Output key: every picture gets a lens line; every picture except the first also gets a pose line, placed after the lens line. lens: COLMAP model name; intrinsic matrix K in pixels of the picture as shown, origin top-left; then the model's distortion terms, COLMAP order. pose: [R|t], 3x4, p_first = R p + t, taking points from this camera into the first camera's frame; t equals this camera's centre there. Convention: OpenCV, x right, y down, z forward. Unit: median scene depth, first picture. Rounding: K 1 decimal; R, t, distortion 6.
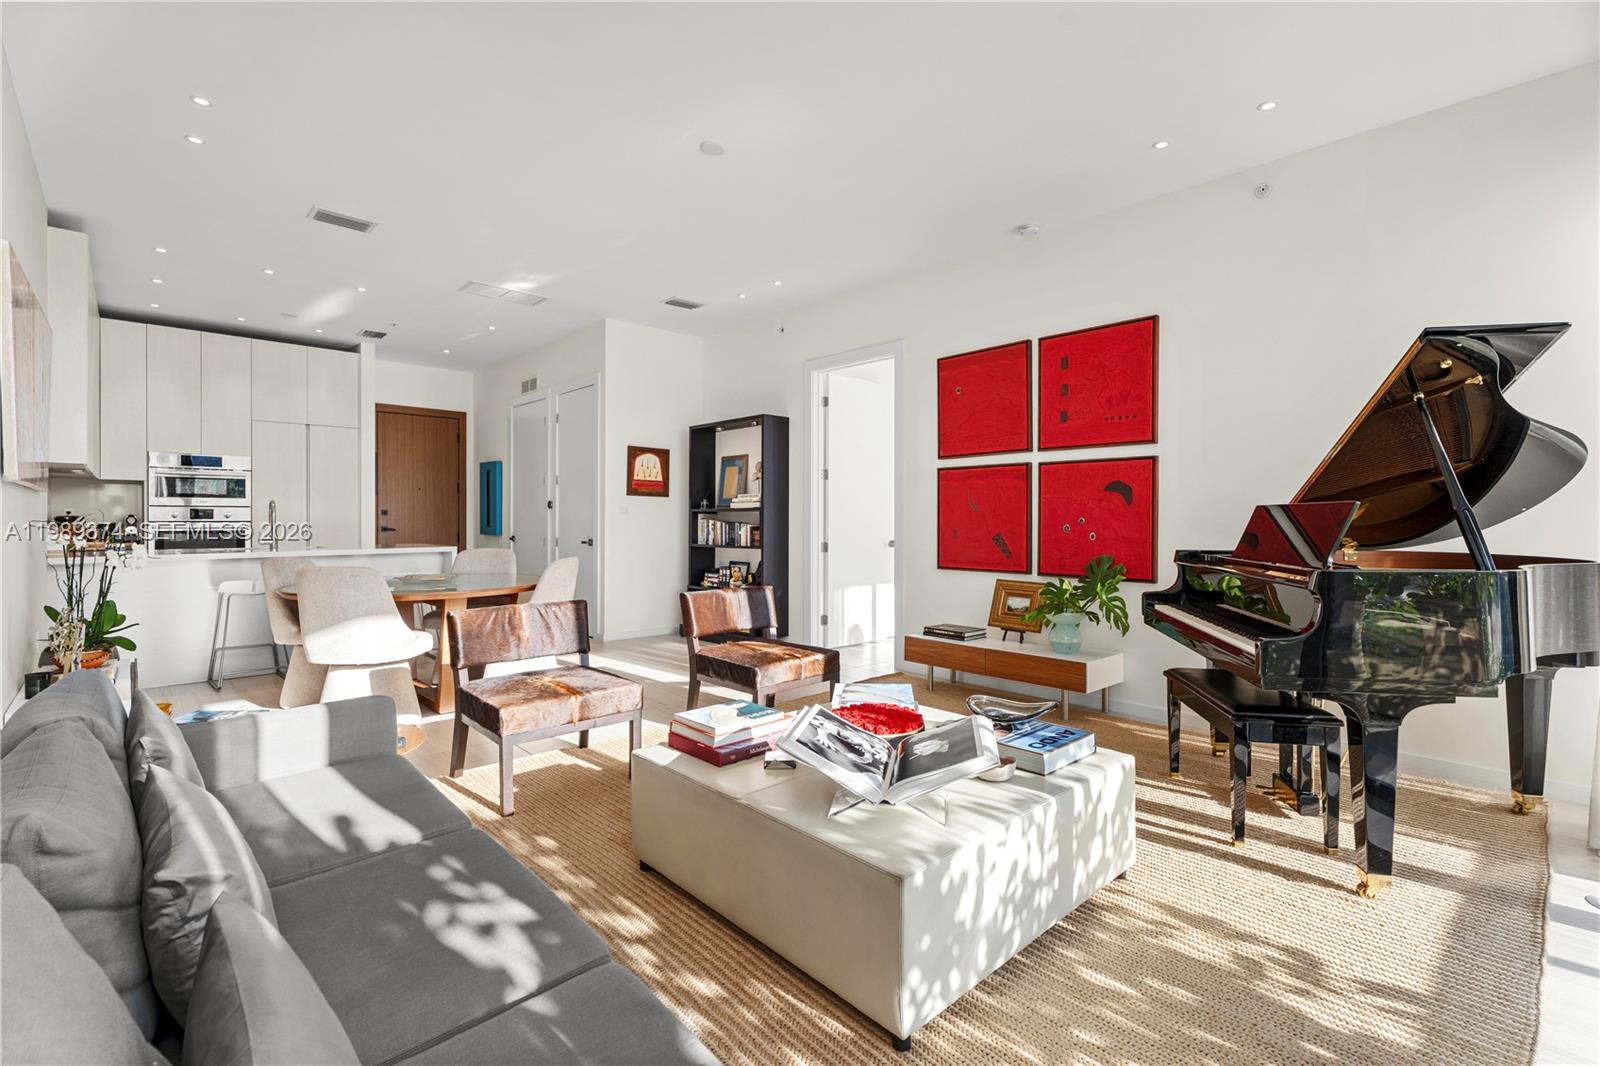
lens RADIAL K [[714.7, 0, 796.4], [0, 714.7, 521.0], [0, 0, 1]] dist [-0.001189, -0.000593]
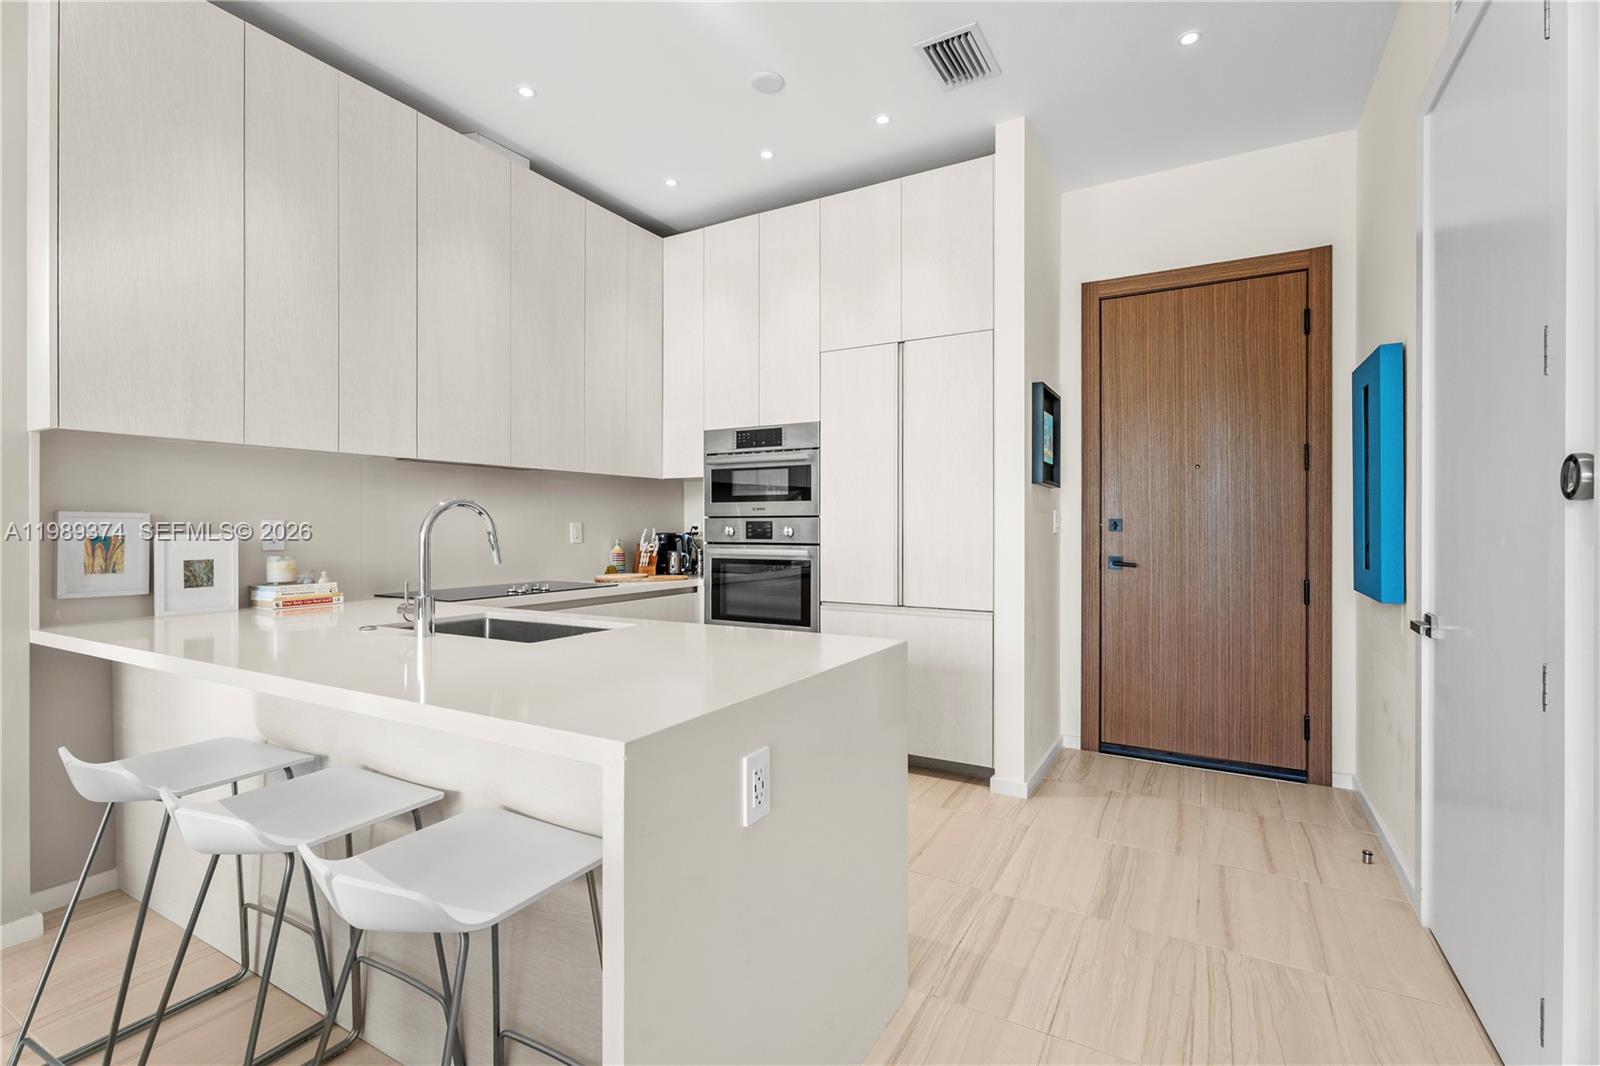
lens RADIAL K [[717.5, 0, 804.4], [0, 717.5, 529.3], [0, 0, 1]] dist [-0.000419, -0.000064]
pose [[0.311050, 0.002183, -0.950391, -0.266143], [-0.003407, 0.999993, 0.001182, -0.011235], [0.950388, 0.002870, 0.311055, 0.838212]]
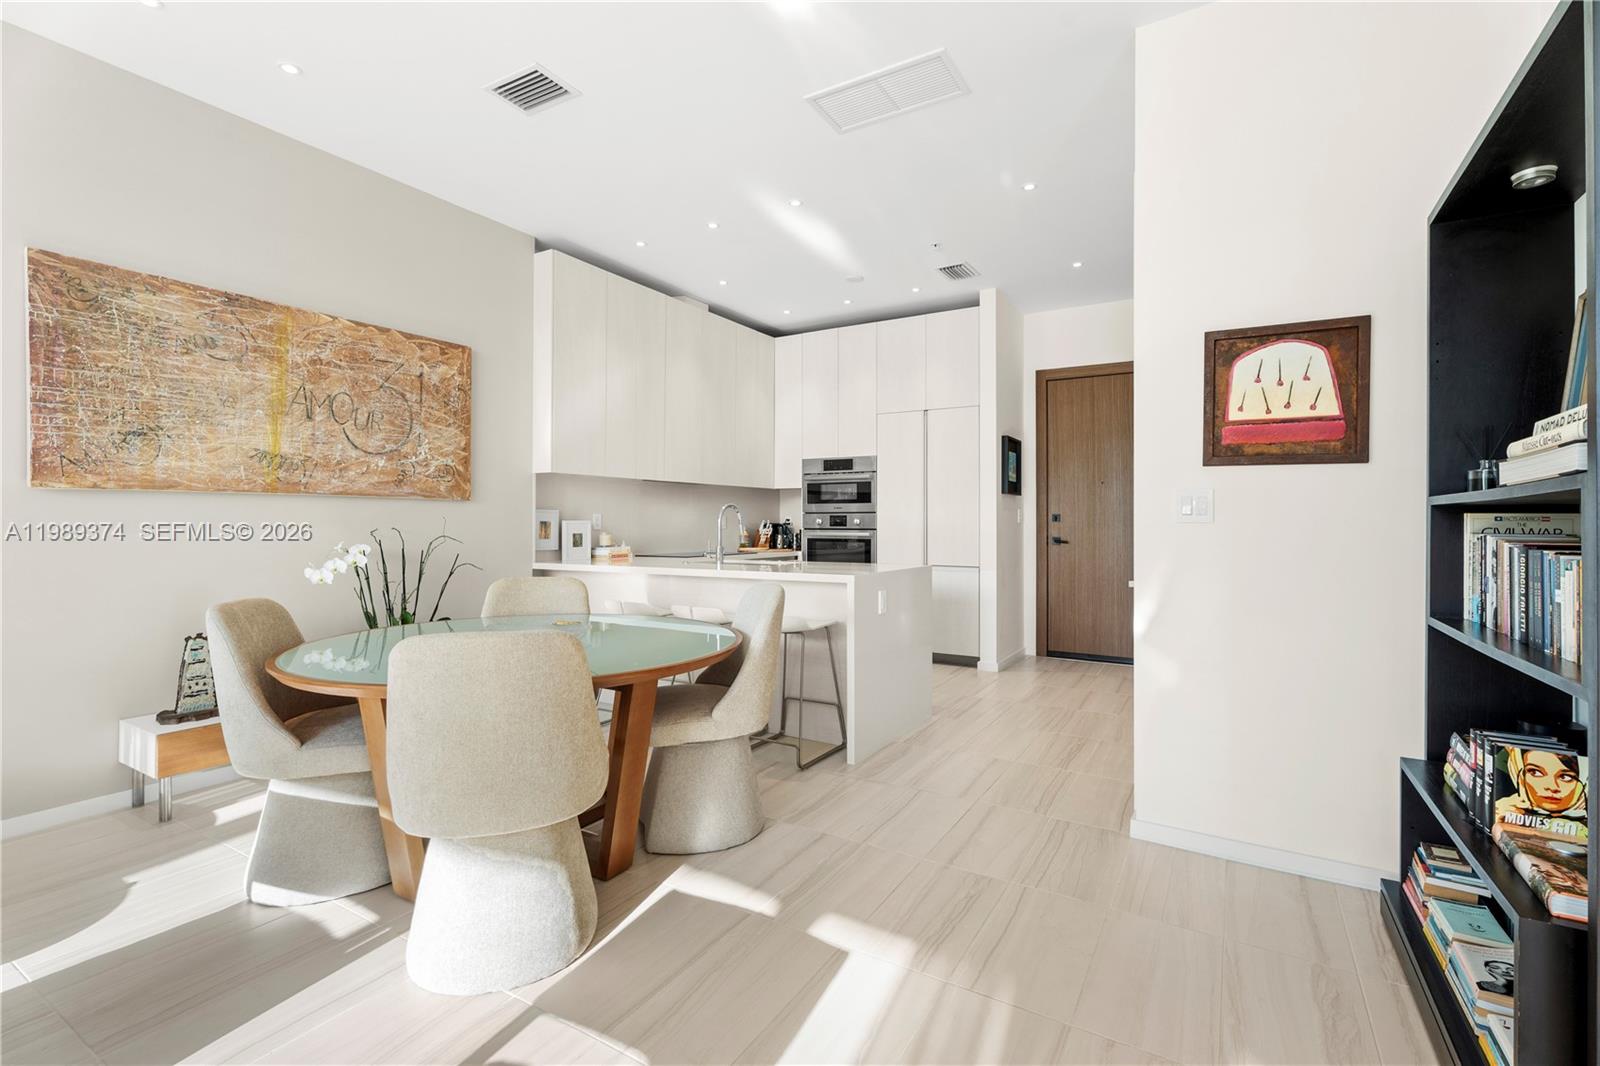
lens RADIAL K [[714.7, 0, 796.4], [0, 714.7, 521.0], [0, 0, 1]] dist [-0.001189, -0.000593]
pose [[0.278965, -0.004146, -0.960292, 0.060045], [-0.005447, 0.999968, -0.005900, -0.003782], [0.960286, 0.006877, 0.278933, 0.669223]]
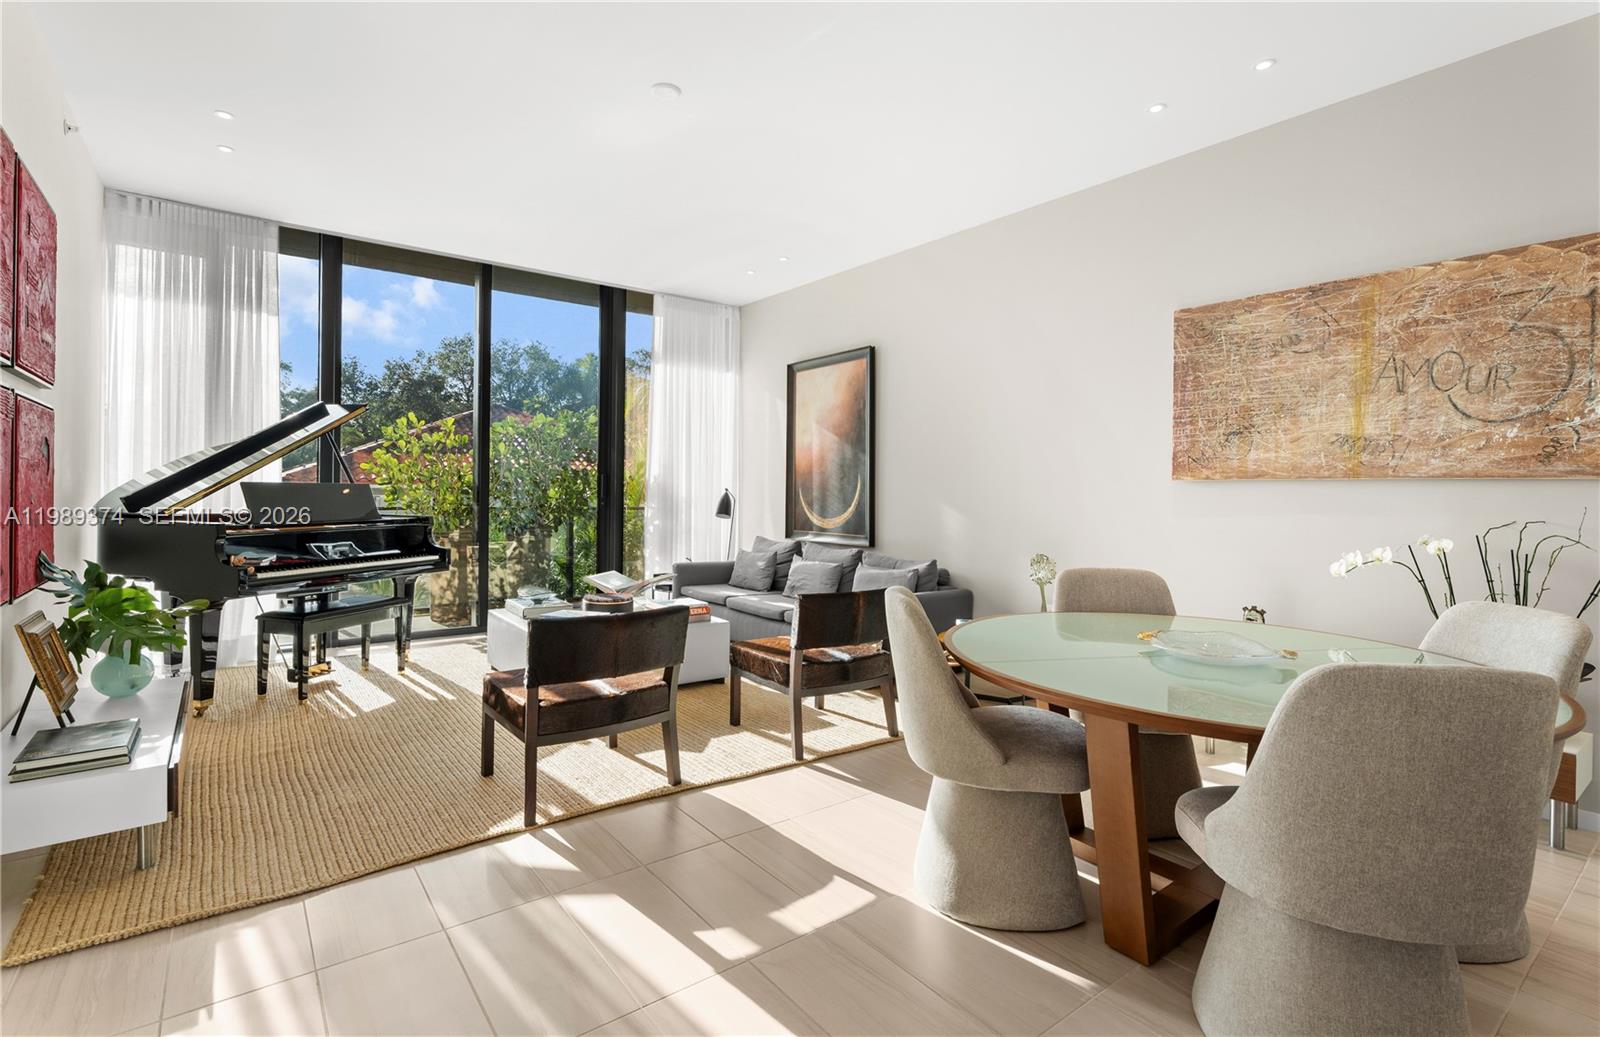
lens RADIAL K [[727.5, 0, 796.1], [0, 727.5, 491.6], [0, 0, 1]] dist [-0.002353, -0.001143]
pose [[-0.996749, -0.014448, 0.079262, -0.185565], [-0.013849, 0.999871, 0.008101, -0.014148], [-0.079369, 0.006977, -0.996821, 0.959983]]
